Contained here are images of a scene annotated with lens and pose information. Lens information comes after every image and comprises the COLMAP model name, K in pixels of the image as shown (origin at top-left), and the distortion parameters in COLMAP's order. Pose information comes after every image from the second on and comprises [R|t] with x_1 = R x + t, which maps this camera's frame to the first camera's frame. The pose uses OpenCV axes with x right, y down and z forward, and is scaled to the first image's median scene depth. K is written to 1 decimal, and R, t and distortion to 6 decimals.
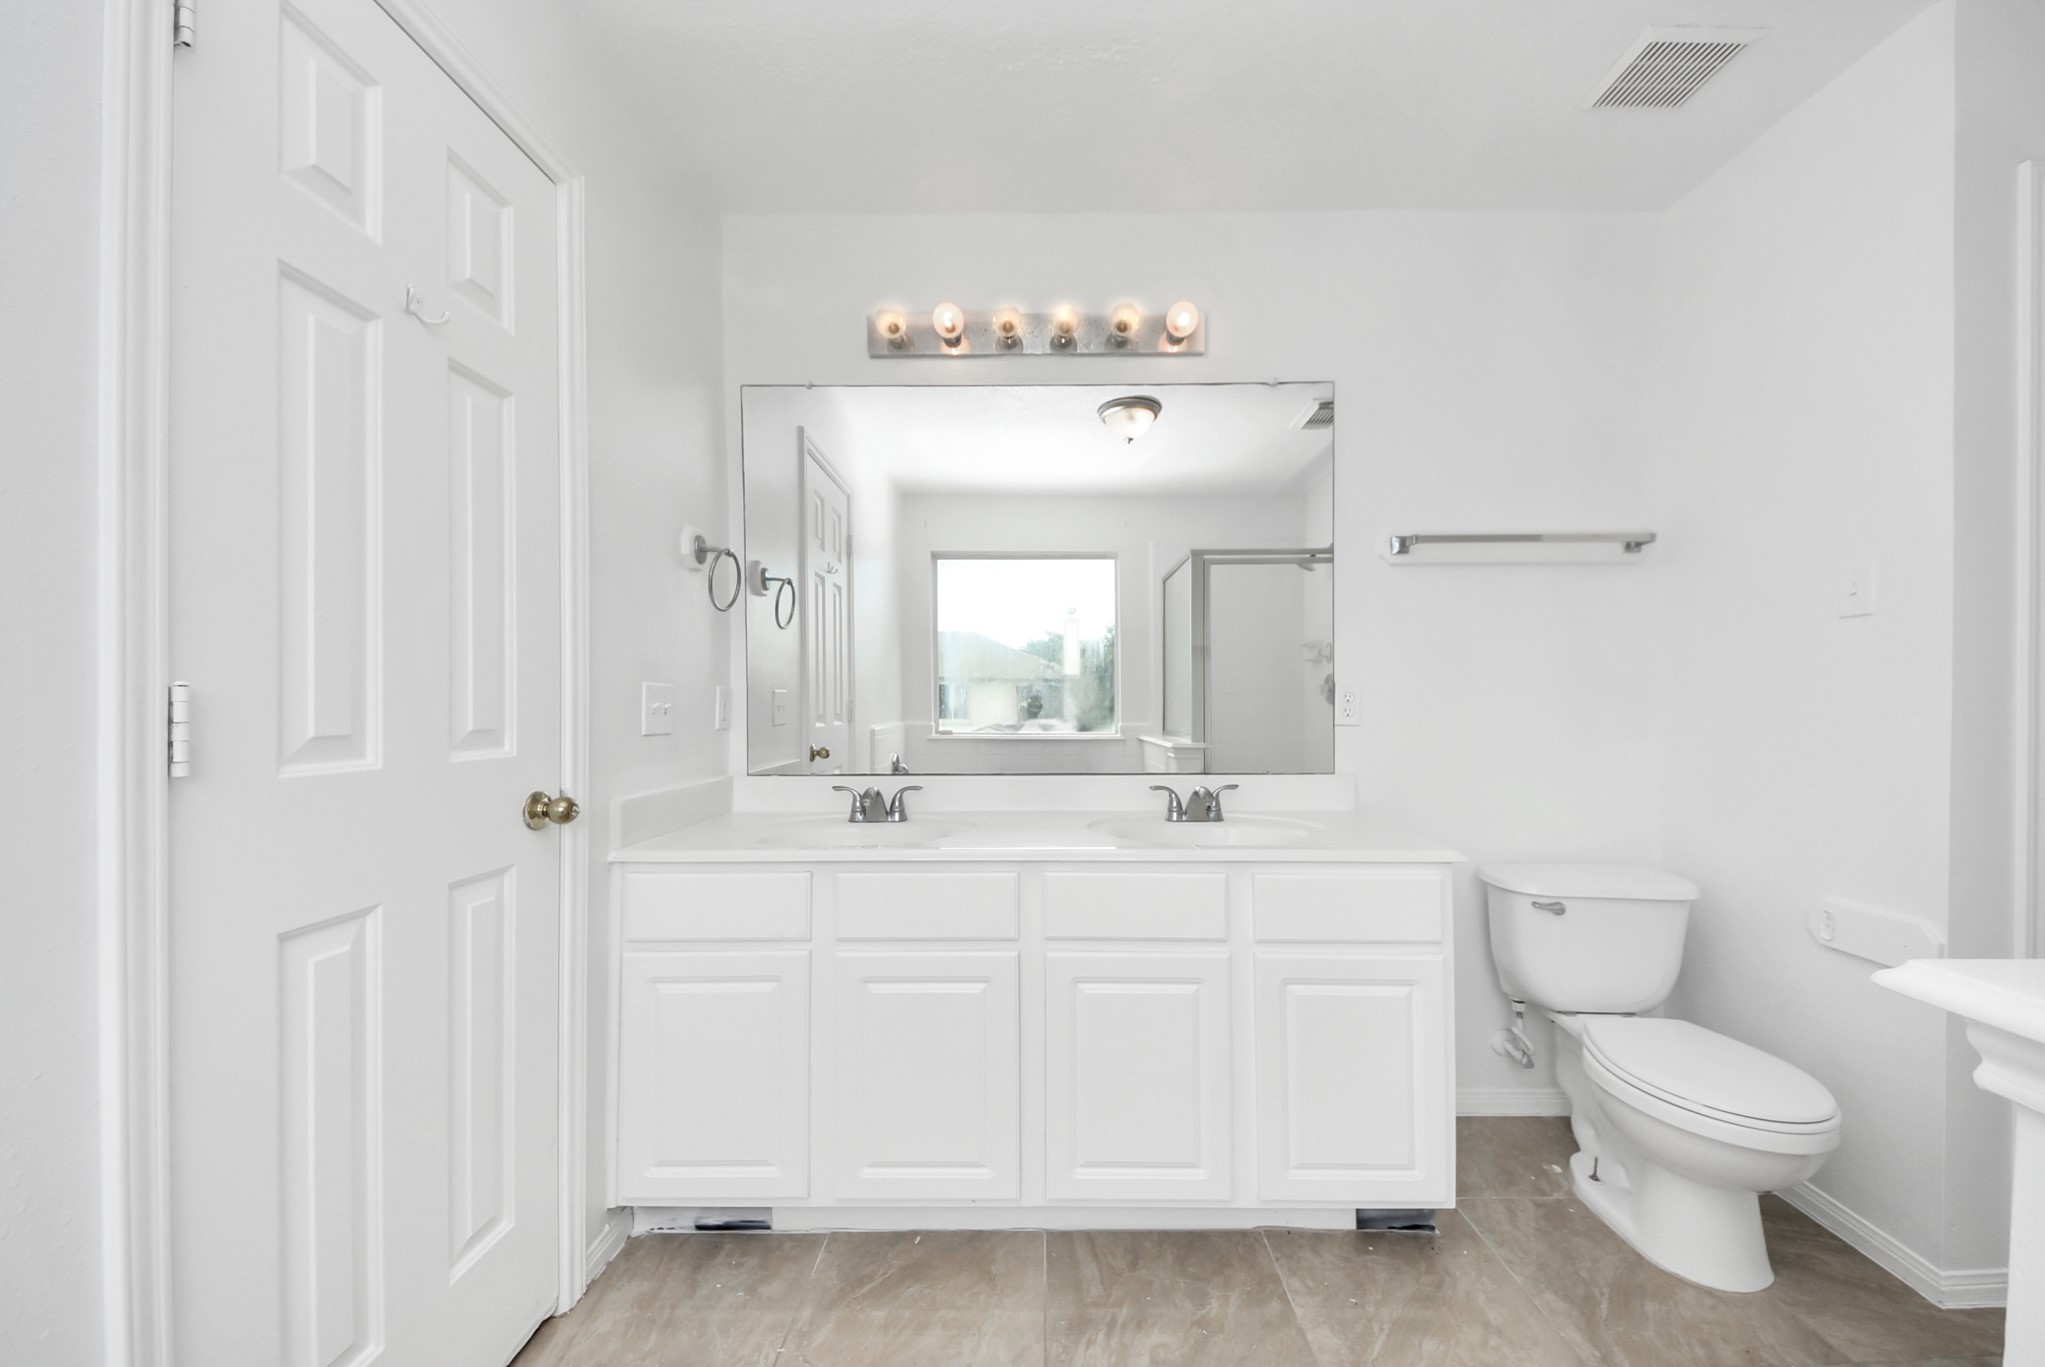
lens RADIAL K [[755.8, 0, 1085.0], [0, 755.8, 695.1], [0, 0, 1]] dist [0.010283, -0.005370]
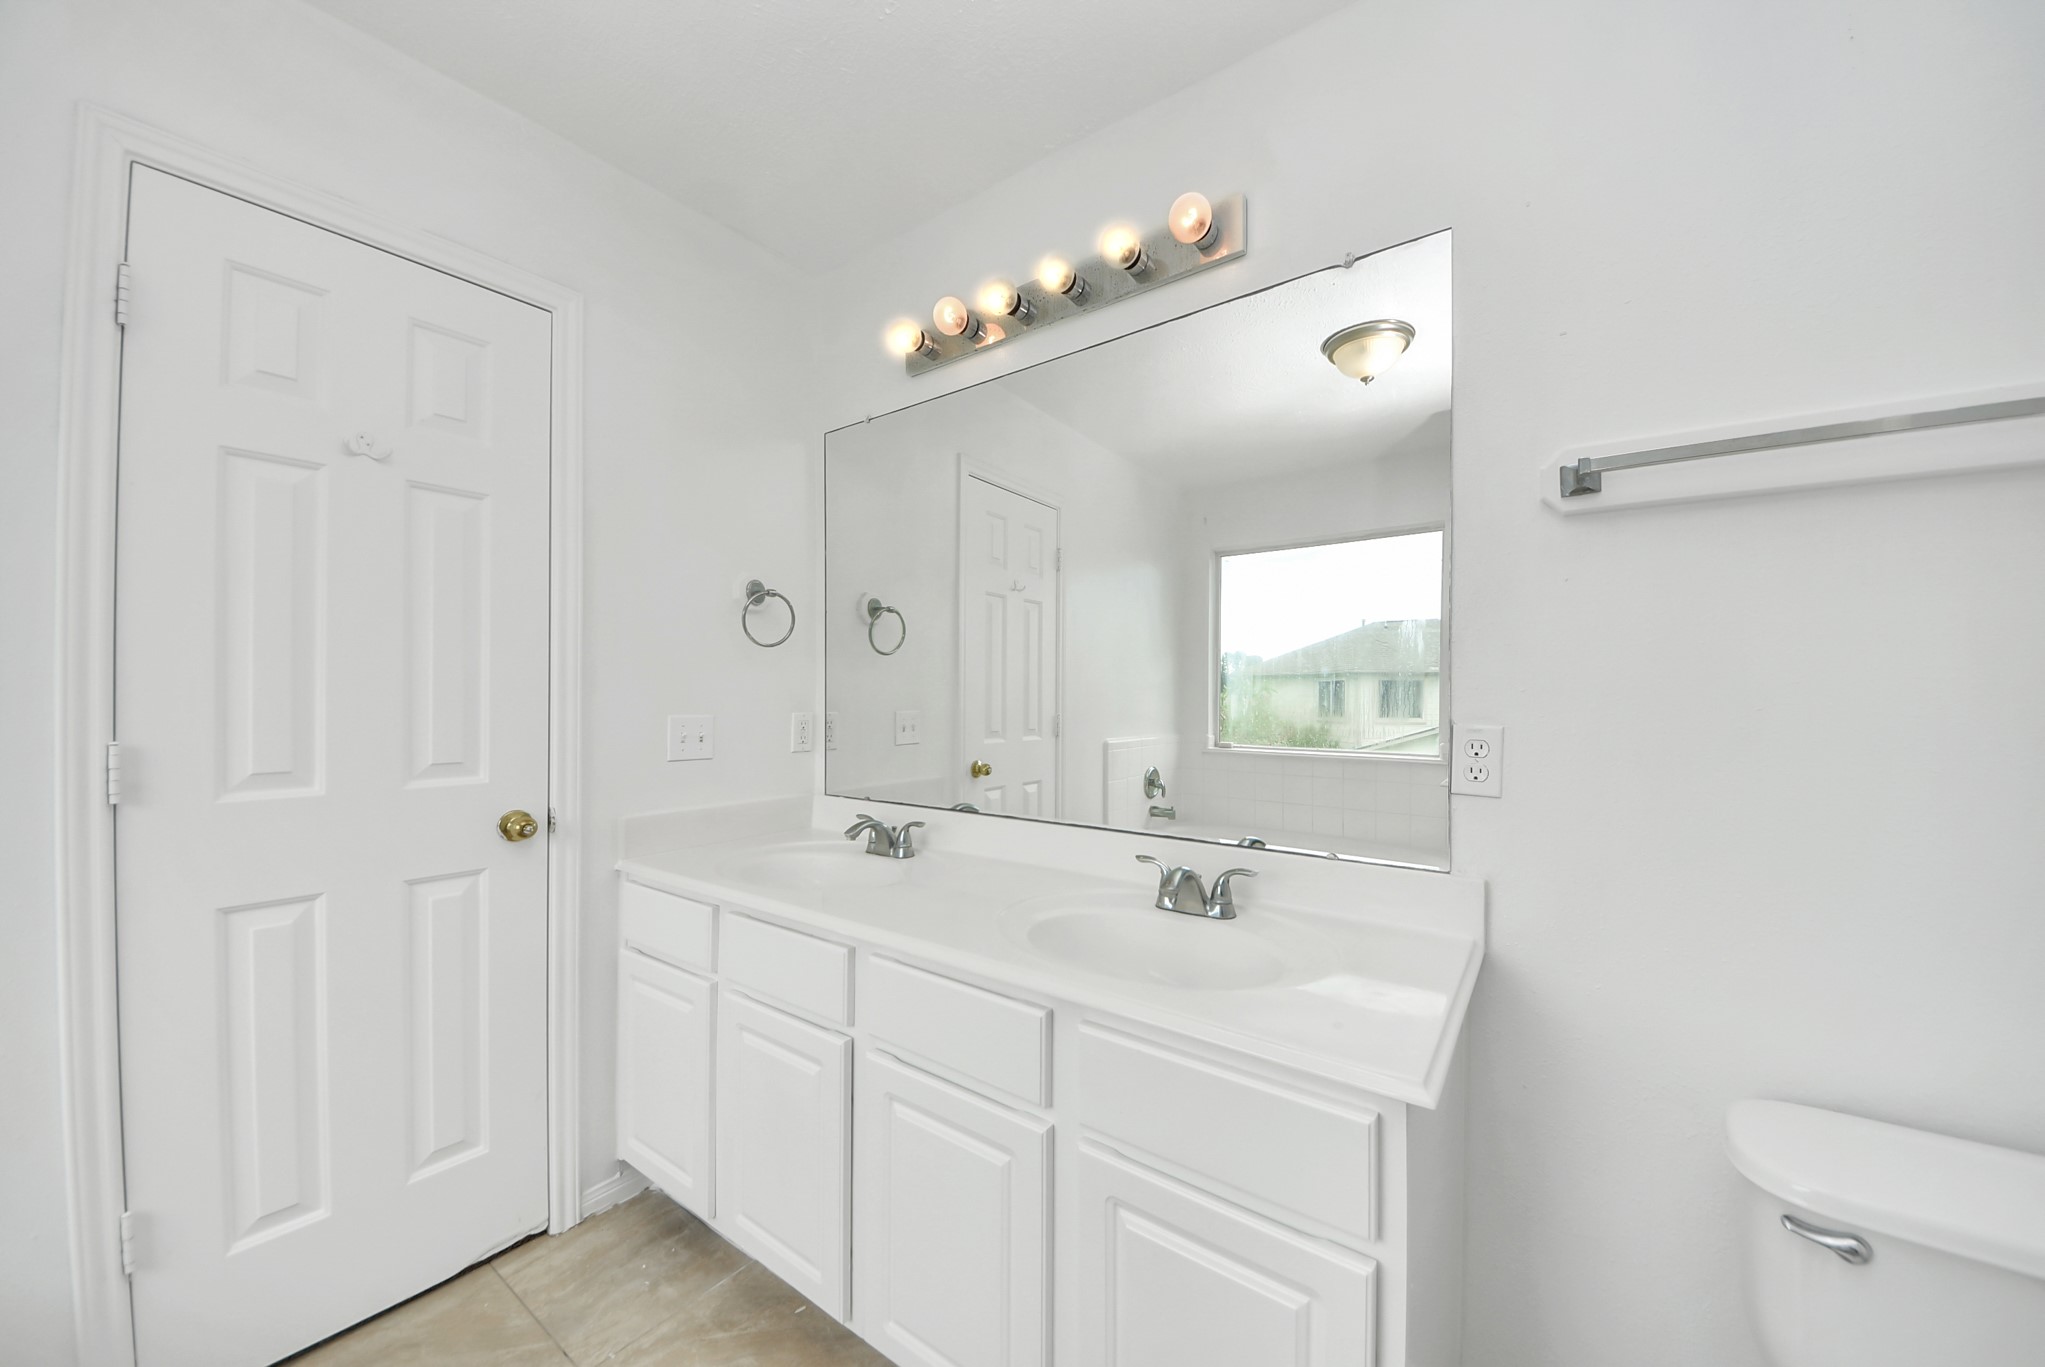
lens RADIAL K [[755.8, 0, 1022.6], [0, 755.8, 695.6], [0, 0, 1]] dist [0.010283, -0.005370]
pose [[0.798506, 0.004946, -0.601966, 0.596754], [-0.000697, 0.999973, 0.007292, -0.060974], [0.601986, -0.005403, 0.798488, 0.436977]]
